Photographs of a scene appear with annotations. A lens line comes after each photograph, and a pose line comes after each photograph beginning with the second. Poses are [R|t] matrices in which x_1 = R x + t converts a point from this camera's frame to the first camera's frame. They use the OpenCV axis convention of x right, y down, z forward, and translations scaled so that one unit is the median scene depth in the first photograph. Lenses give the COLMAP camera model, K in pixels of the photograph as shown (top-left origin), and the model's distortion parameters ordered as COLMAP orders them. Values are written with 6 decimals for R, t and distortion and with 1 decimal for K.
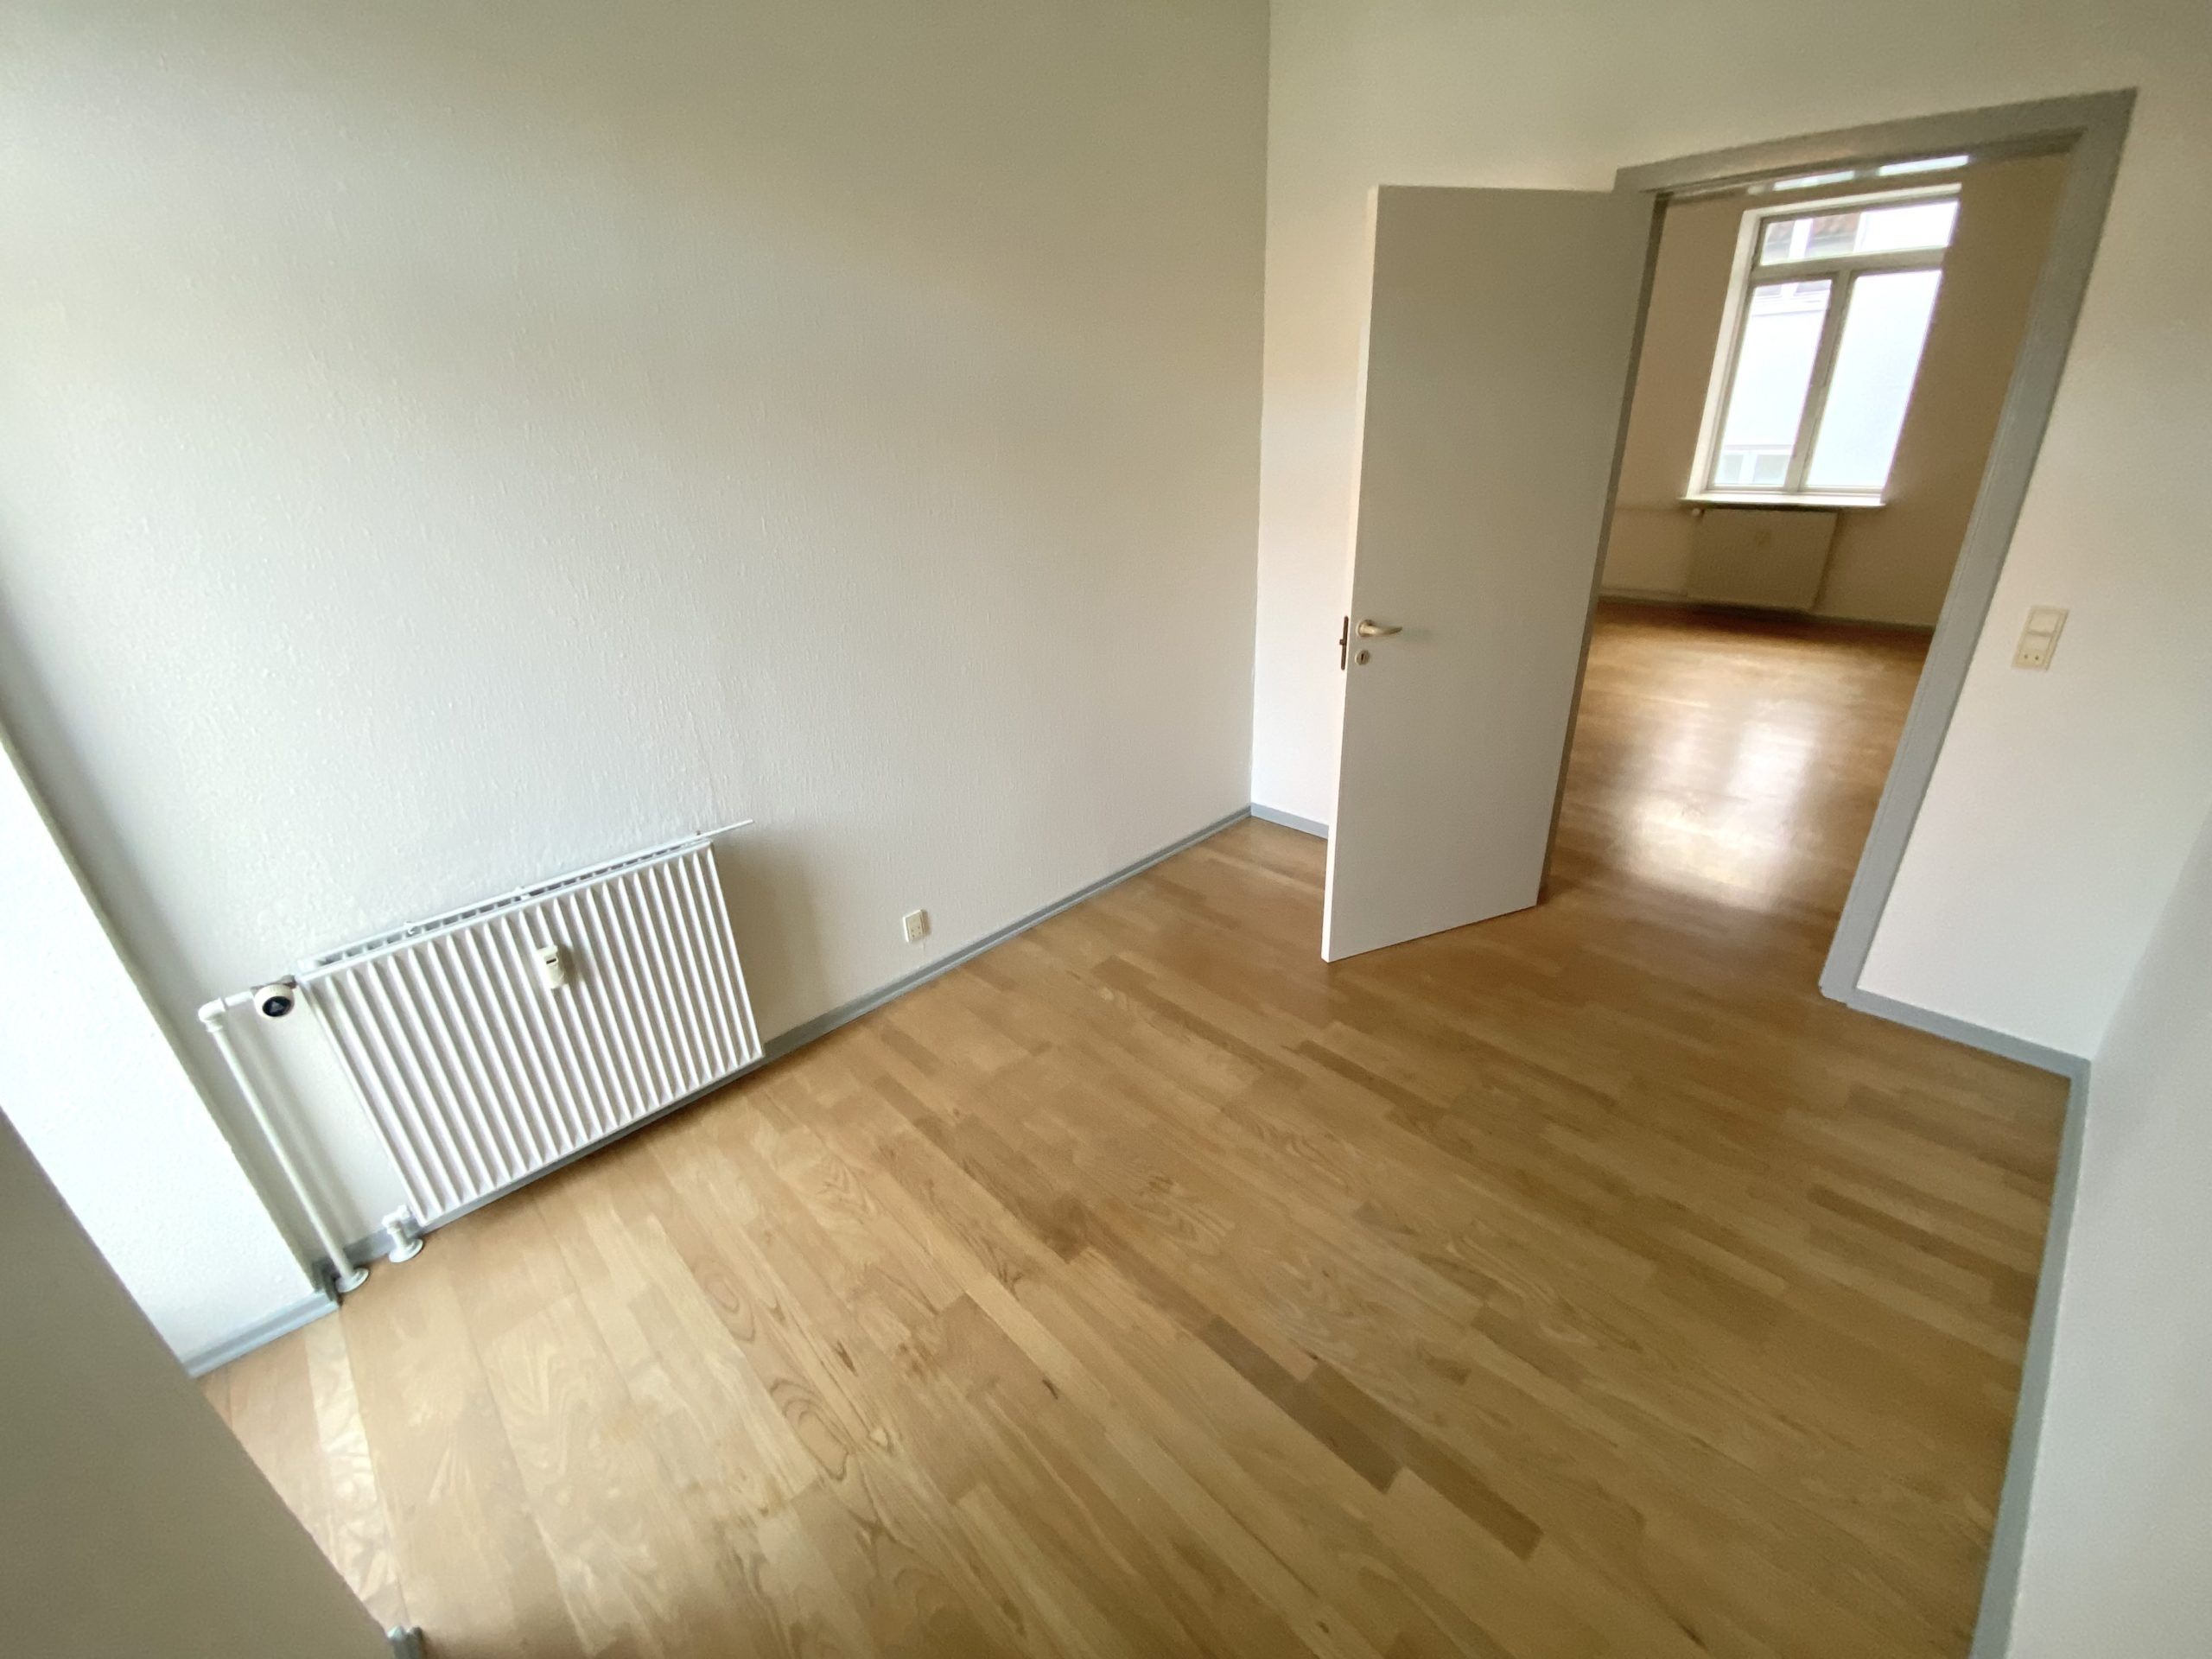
lens RADIAL K [[895.6, 0, 1099.5], [0, 895.6, 826.0], [0, 0, 1]] dist [0.035513, -0.029392]
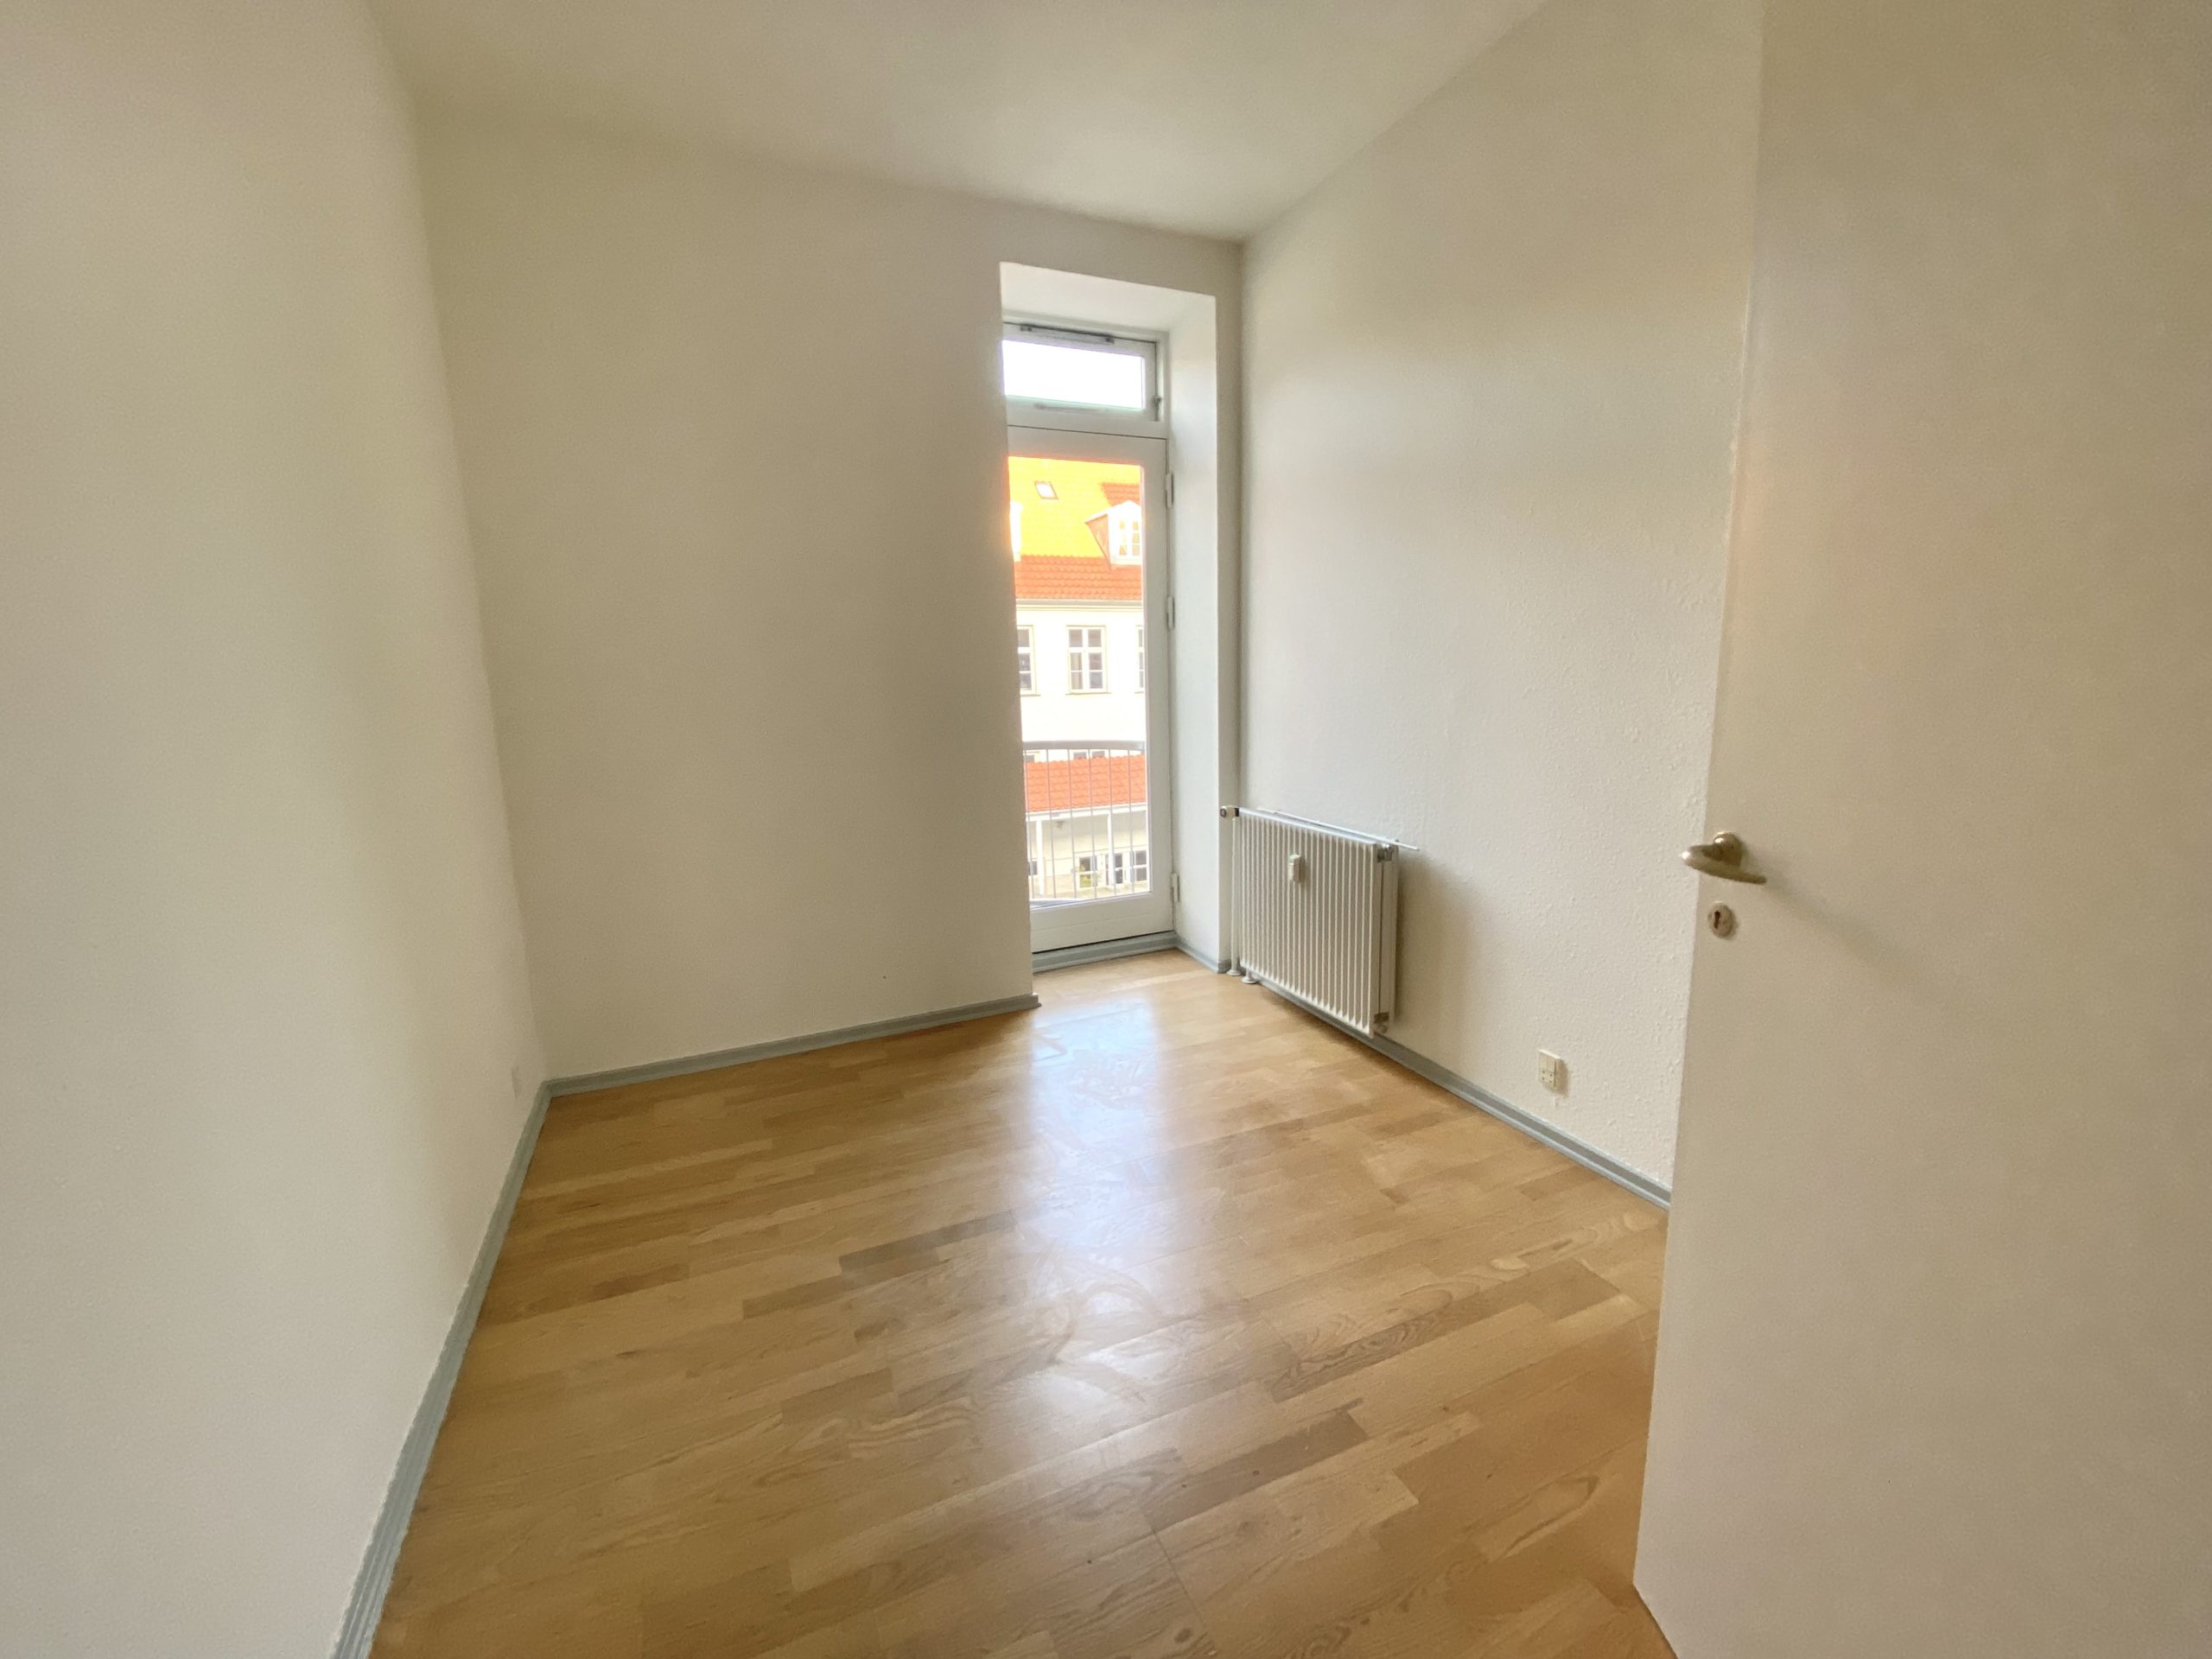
lens RADIAL K [[895.6, 0, 1099.5], [0, 895.6, 826.0], [0, 0, 1]] dist [0.035513, -0.029392]
pose [[-0.349362, 0.216328, -0.911673, 1.007944], [-0.352670, 0.871073, 0.341841, -0.347758], [0.868084, 0.440947, -0.228027, 1.069484]]
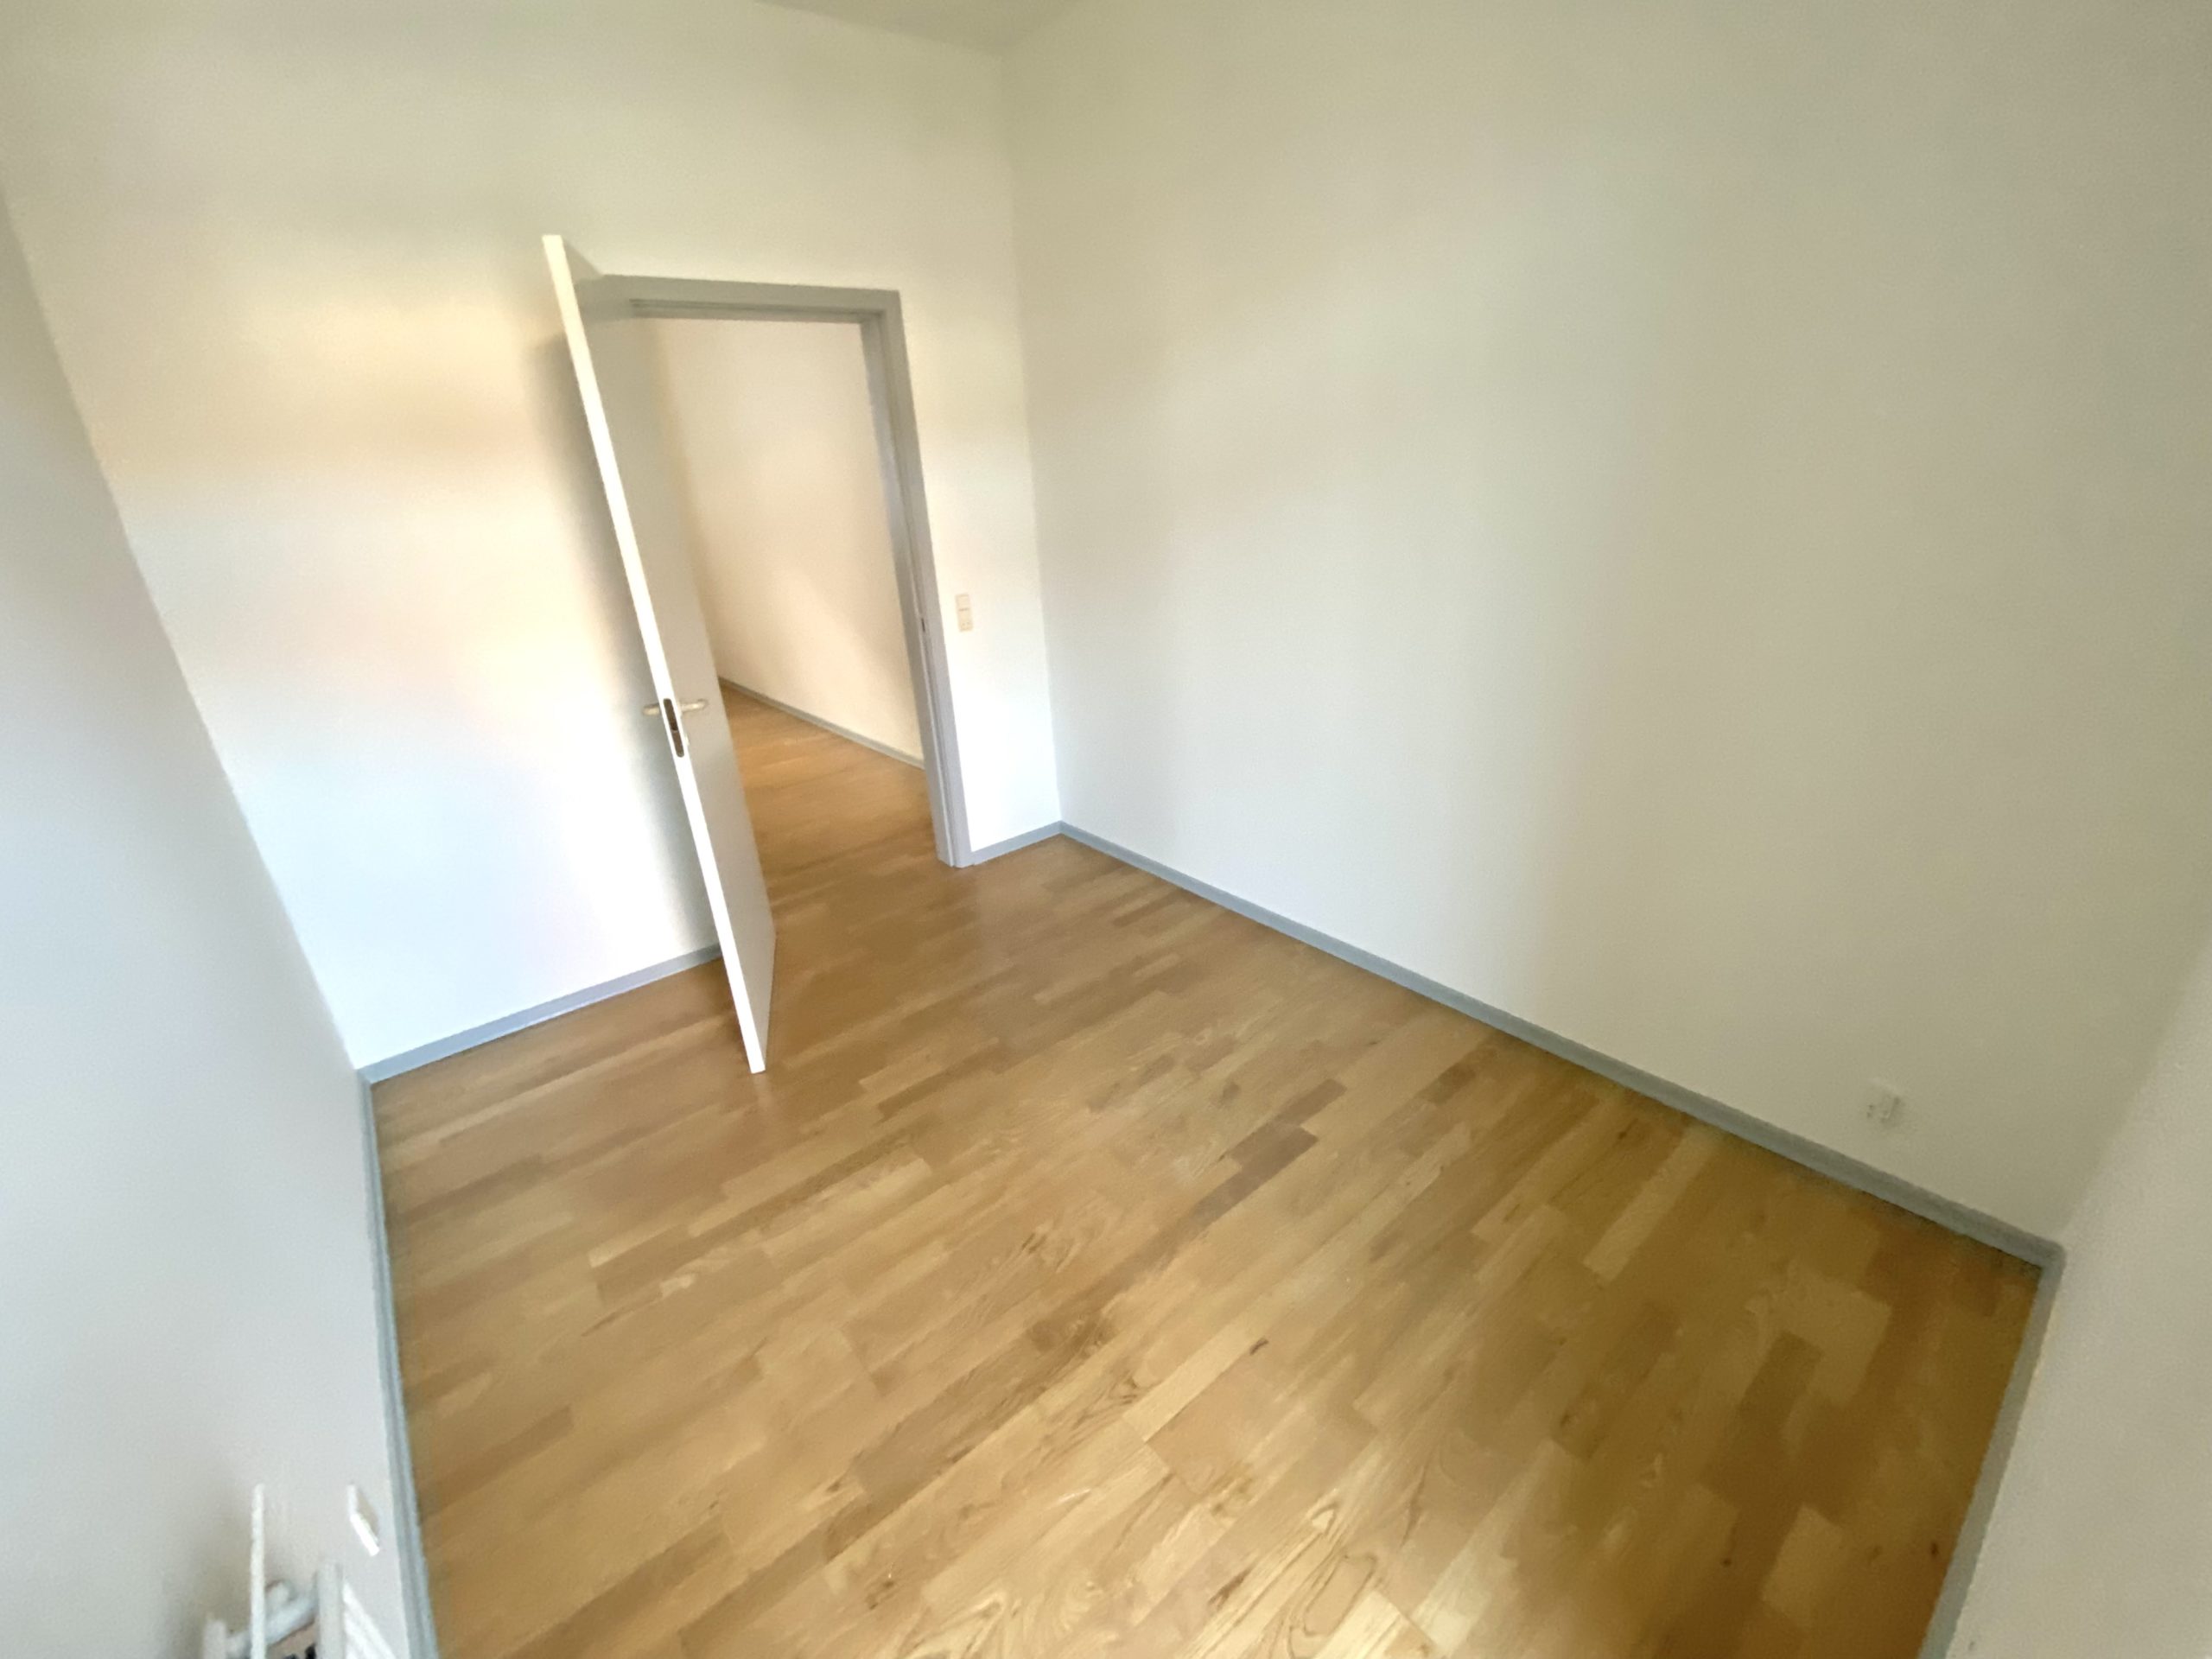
lens RADIAL K [[895.6, 0, 1099.5], [0, 895.6, 826.0], [0, 0, 1]] dist [0.035513, -0.029392]
pose [[0.089497, -0.340919, 0.935823, -0.726363], [0.473492, 0.841190, 0.261162, -0.200488], [-0.876239, 0.419731, 0.236707, 0.584029]]
